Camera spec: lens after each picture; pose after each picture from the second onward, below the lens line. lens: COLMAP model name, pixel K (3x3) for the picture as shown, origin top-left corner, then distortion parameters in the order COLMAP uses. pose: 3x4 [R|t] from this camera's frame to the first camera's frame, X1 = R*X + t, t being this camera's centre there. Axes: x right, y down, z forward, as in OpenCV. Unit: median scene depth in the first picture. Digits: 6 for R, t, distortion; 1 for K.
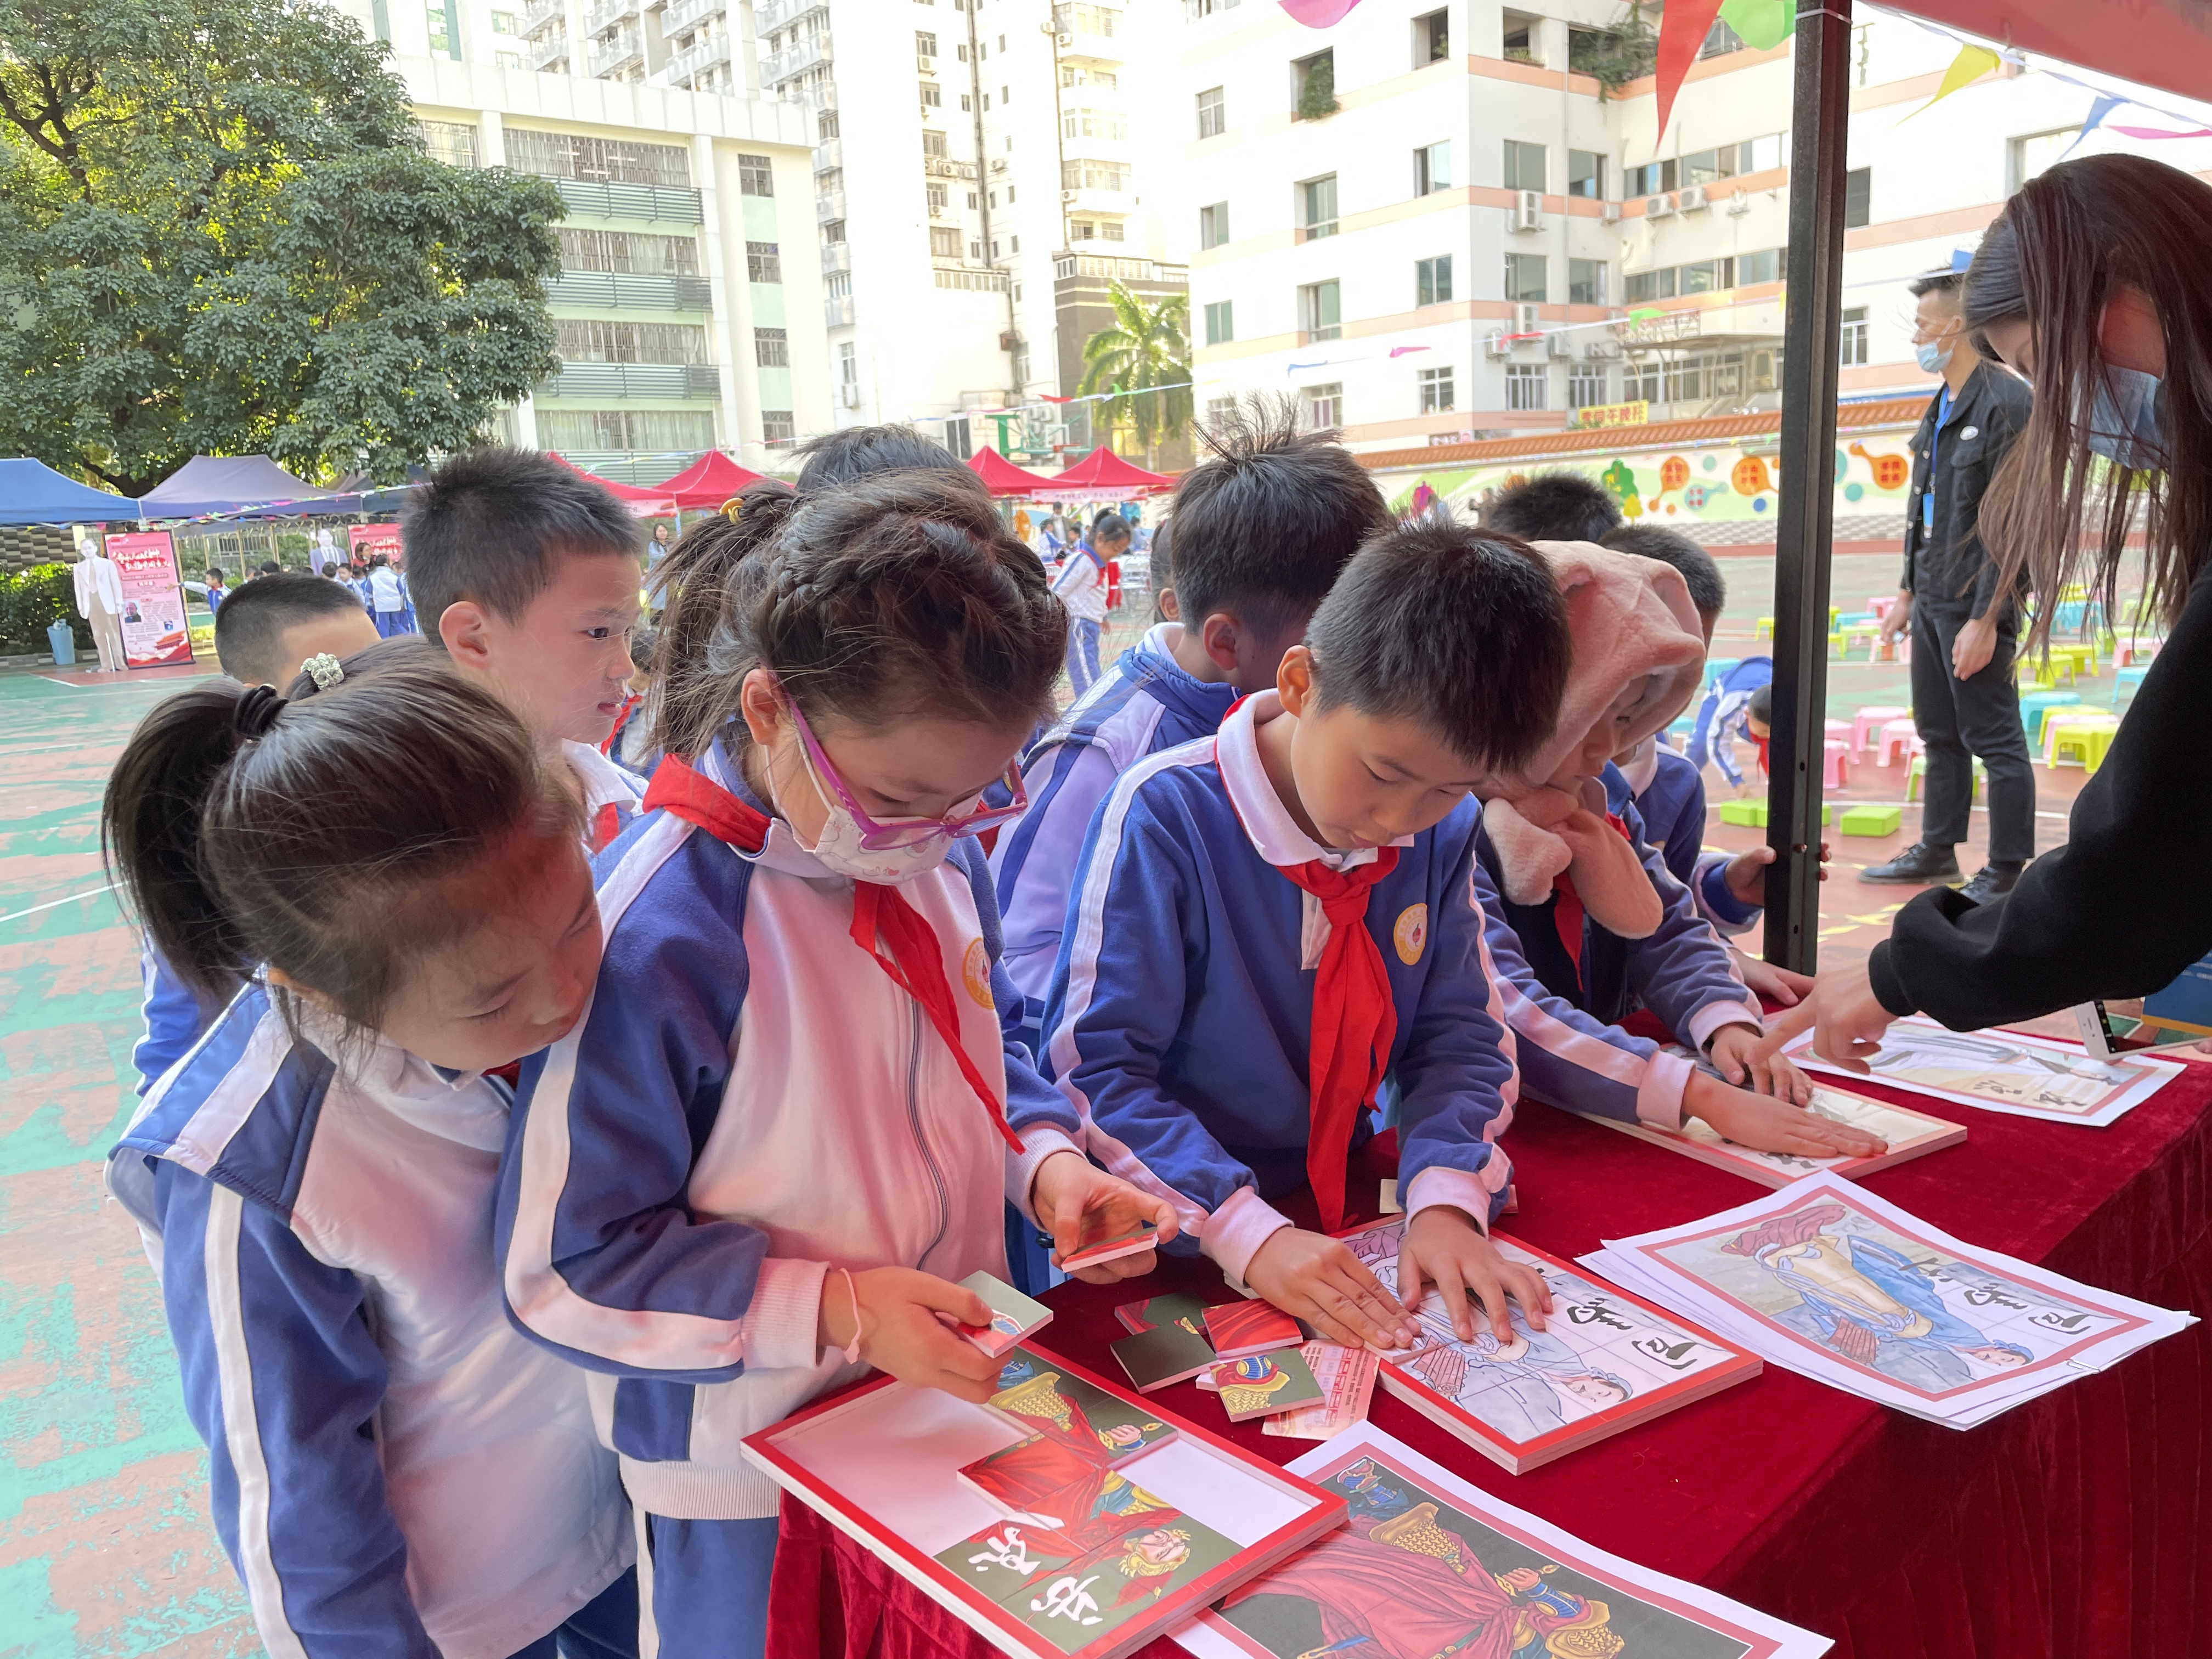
lens RADIAL K [[1662.0, 0, 1110.6], [0, 1662.0, 835.5], [0, 0, 1]] dist [0.065582, -0.068365]
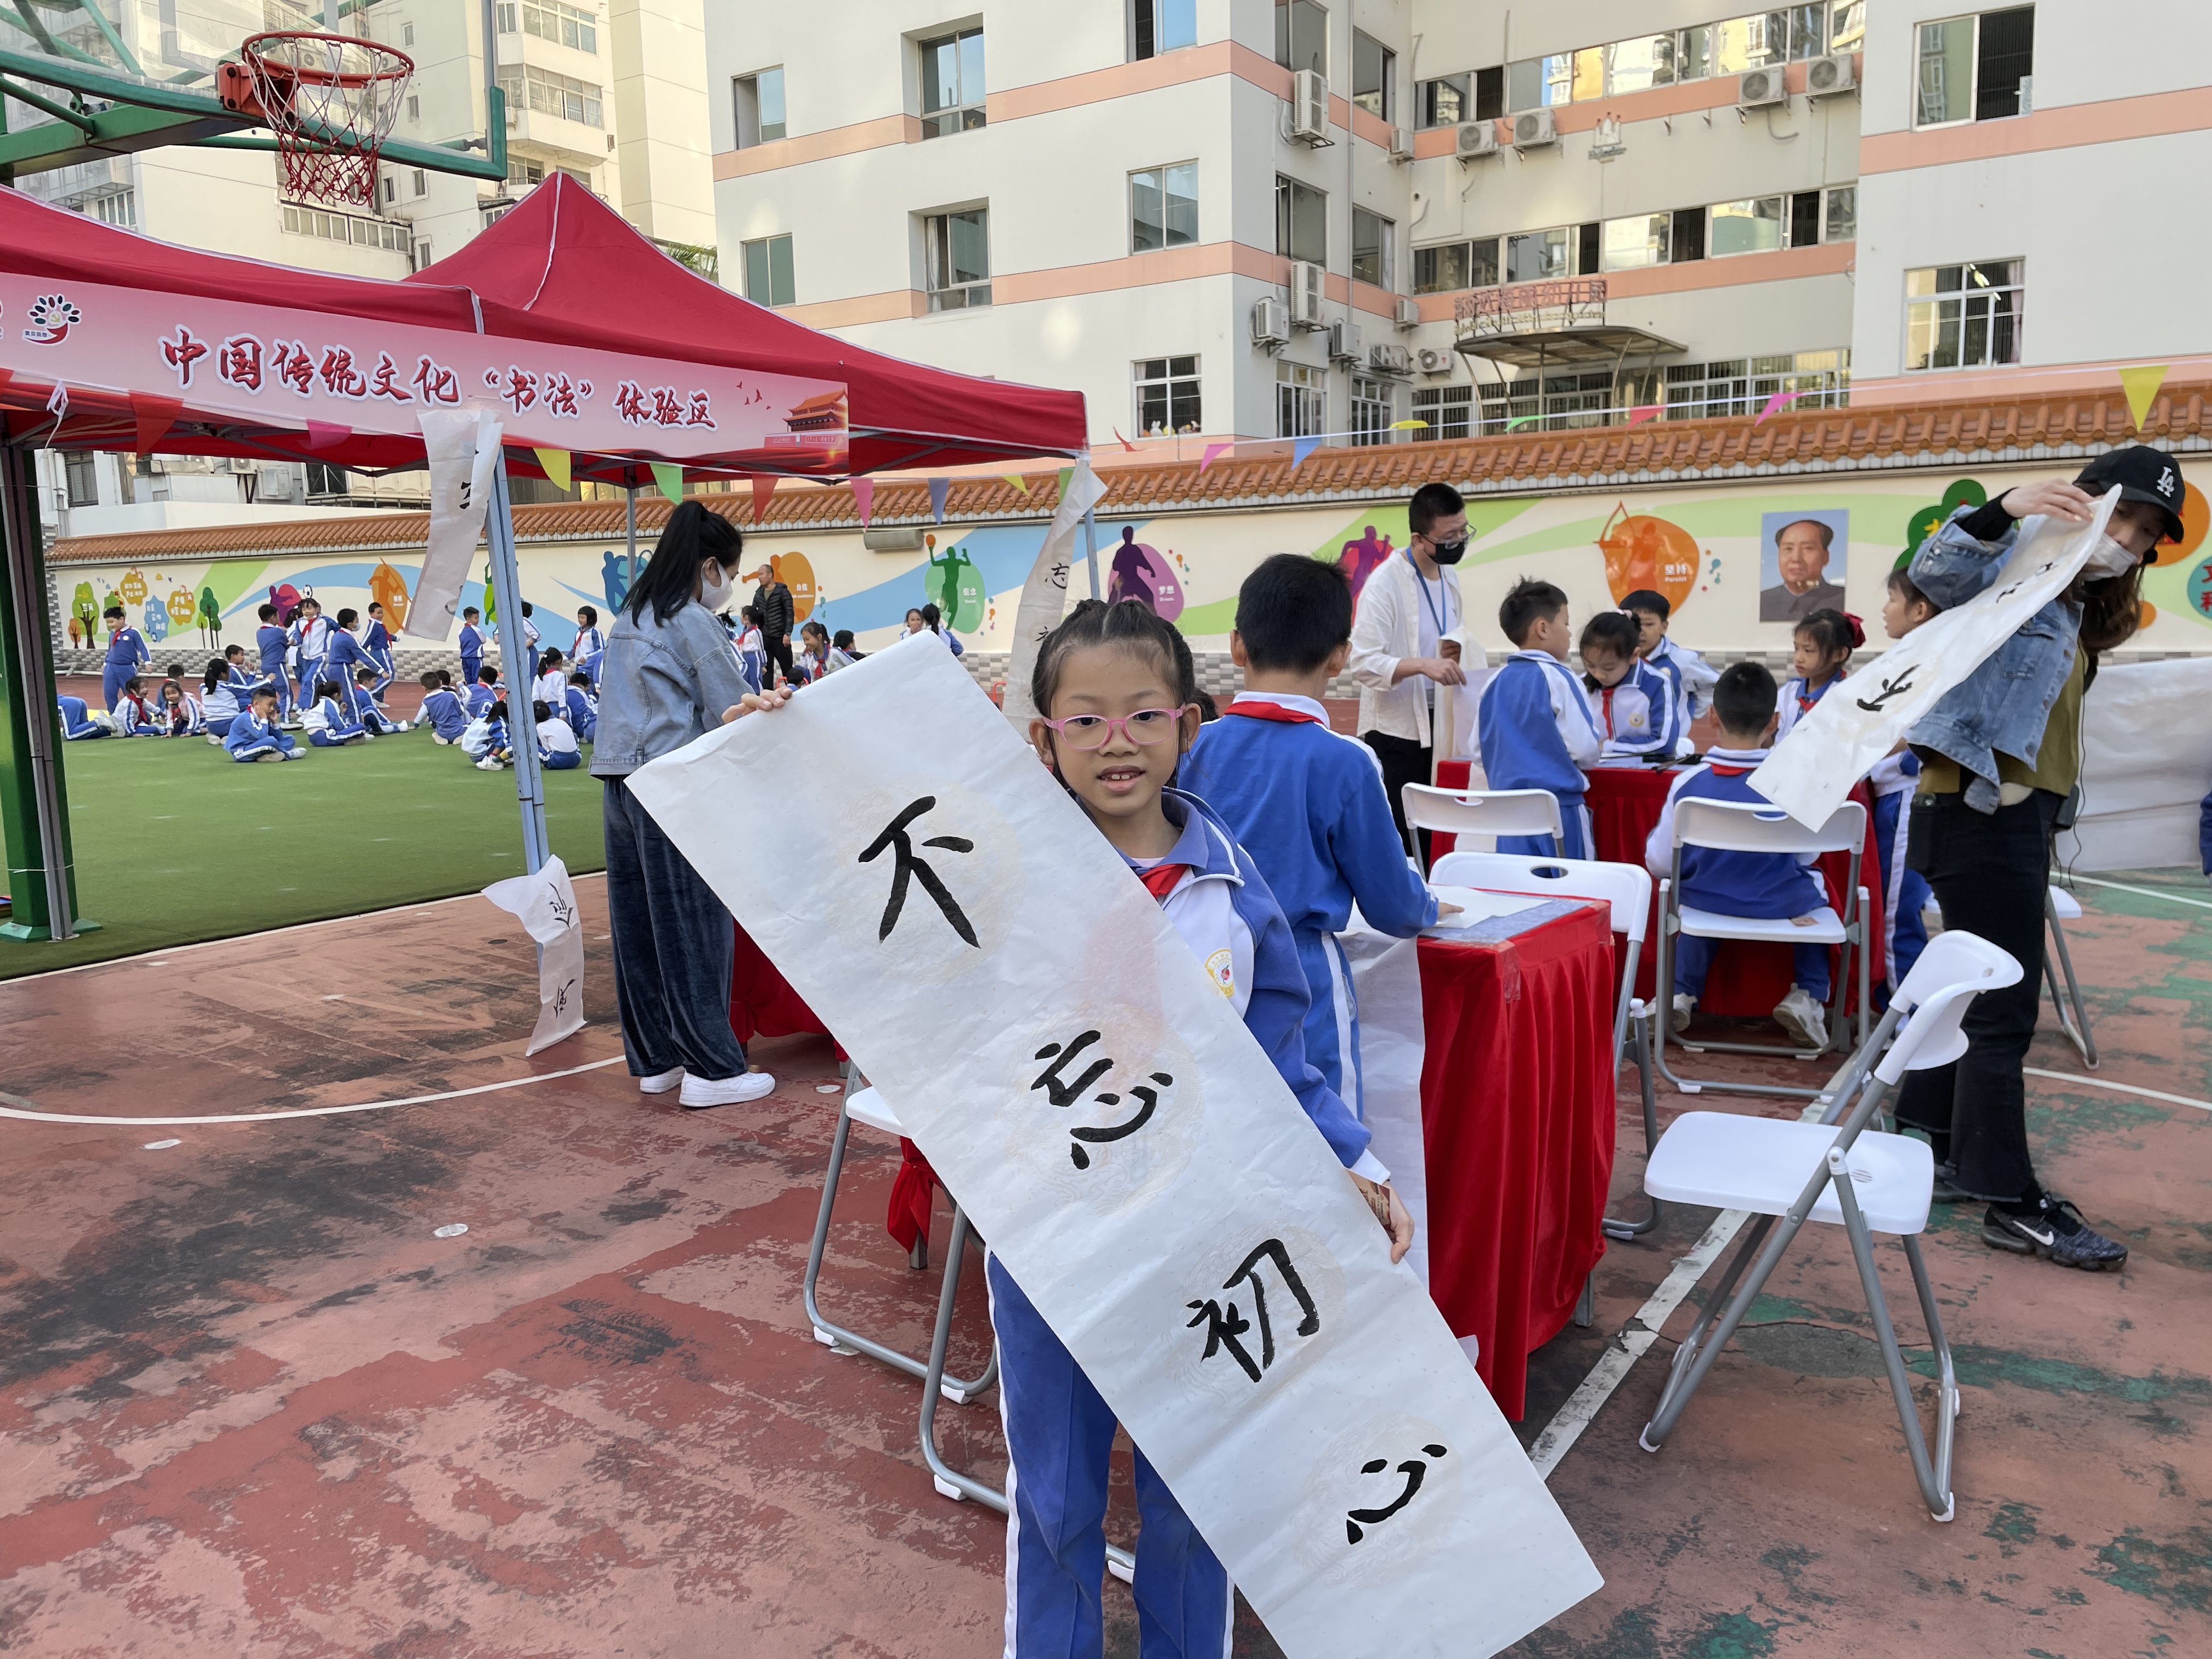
lens RADIAL K [[1662.0, 0, 1105.3], [0, 1662.0, 826.1], [0, 0, 1]] dist [0.065582, -0.068365]
pose [[0.953448, -0.009070, 0.301422, -0.002282], [0.026312, 0.998238, -0.053192, -0.084366], [-0.300408, 0.058646, 0.952006, 0.452009]]
